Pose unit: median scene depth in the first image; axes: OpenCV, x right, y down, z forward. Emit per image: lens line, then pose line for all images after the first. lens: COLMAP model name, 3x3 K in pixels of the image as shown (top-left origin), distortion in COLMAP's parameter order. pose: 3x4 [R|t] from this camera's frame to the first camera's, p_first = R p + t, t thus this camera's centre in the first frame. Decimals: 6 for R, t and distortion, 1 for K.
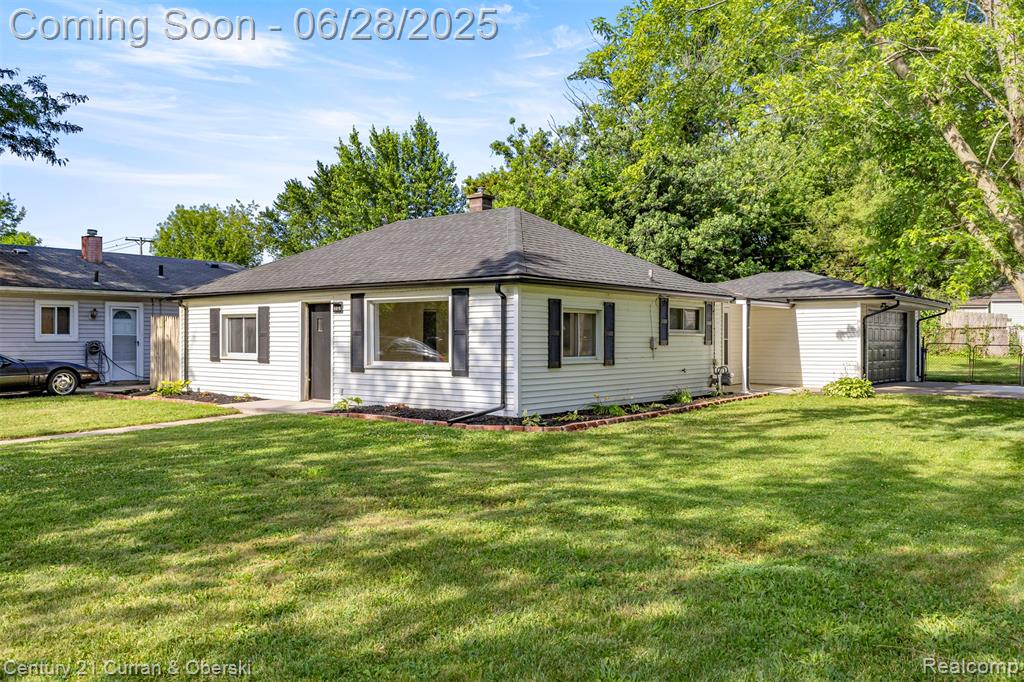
lens RADIAL K [[889.3, 0, 512.0], [0, 889.3, 341.0], [0, 0, 1]] dist [0.007373, -0.003761]
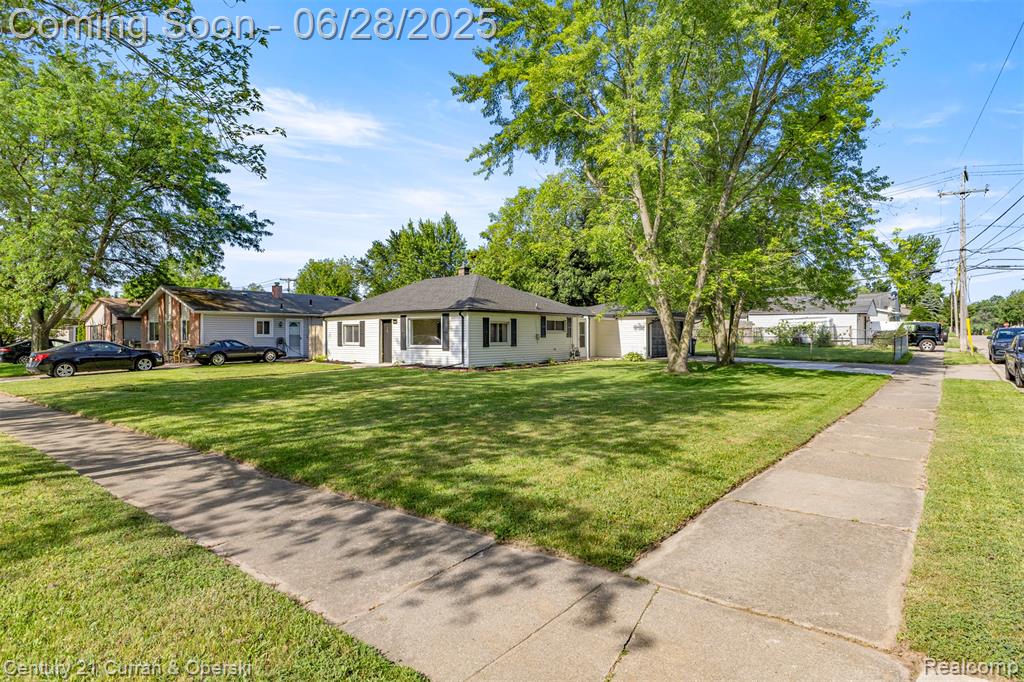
lens RADIAL K [[567.9, 0, 512.0], [0, 567.9, 341.0], [0, 0, 1]] dist [-0.000853, 0.000024]
pose [[0.999943, -0.004863, -0.009507, 0.097188], [0.004915, 0.999973, 0.005430, 0.004808], [0.009481, -0.005476, 0.999940, -0.372486]]
